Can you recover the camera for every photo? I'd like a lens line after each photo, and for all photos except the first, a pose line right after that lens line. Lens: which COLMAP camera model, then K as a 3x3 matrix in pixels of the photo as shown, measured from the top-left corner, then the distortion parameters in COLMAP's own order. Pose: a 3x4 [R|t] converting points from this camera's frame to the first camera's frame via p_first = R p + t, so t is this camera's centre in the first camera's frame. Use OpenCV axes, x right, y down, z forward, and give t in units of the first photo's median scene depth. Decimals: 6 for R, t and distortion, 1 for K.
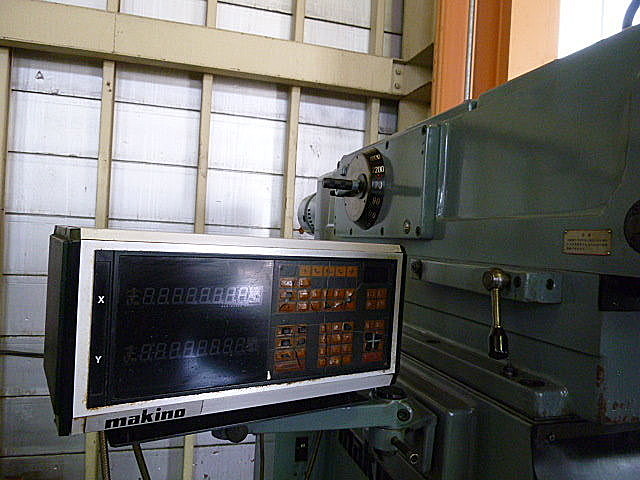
lens RADIAL K [[485.6, 0, 321.1], [0, 485.6, 243.8], [0, 0, 1]] dist [-0.027102, 0.004034]
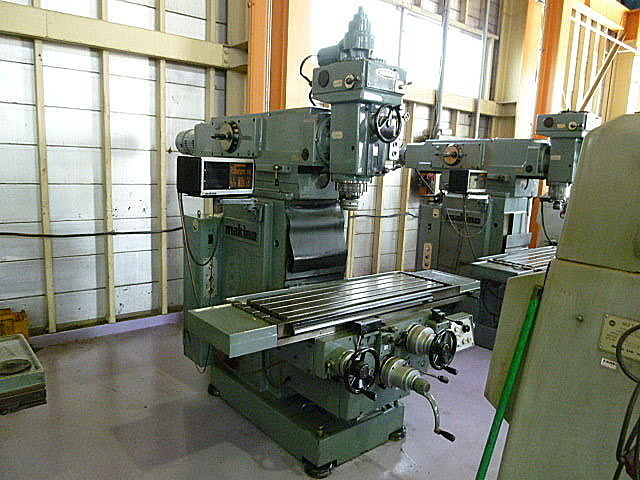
lens RADIAL K [[485.6, 0, 321.1], [0, 485.6, 243.8], [0, 0, 1]] dist [-0.027102, 0.004034]
pose [[0.922970, -0.078511, 0.376778, -0.220826], [0.012018, 0.984375, 0.175677, -0.001829], [-0.384683, -0.157616, 0.909492, -0.745829]]
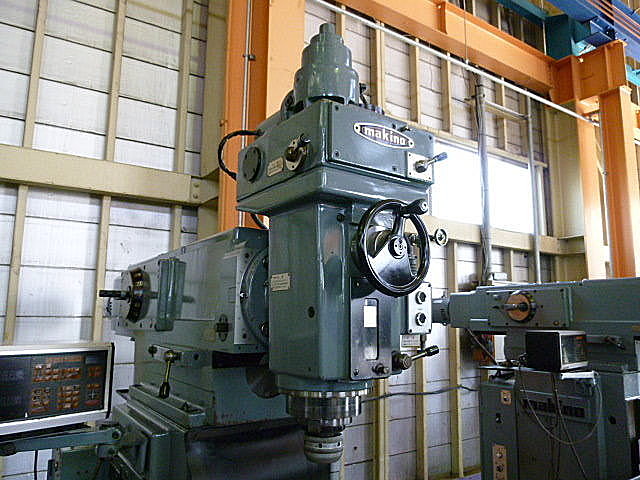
lens RADIAL K [[485.6, 0, 321.1], [0, 485.6, 243.8], [0, 0, 1]] dist [-0.027102, 0.004034]
pose [[0.952598, -0.004386, 0.304201, 0.089485], [0.048778, 0.989163, -0.138485, -0.018111], [-0.300297, 0.146758, 0.942488, -0.262375]]
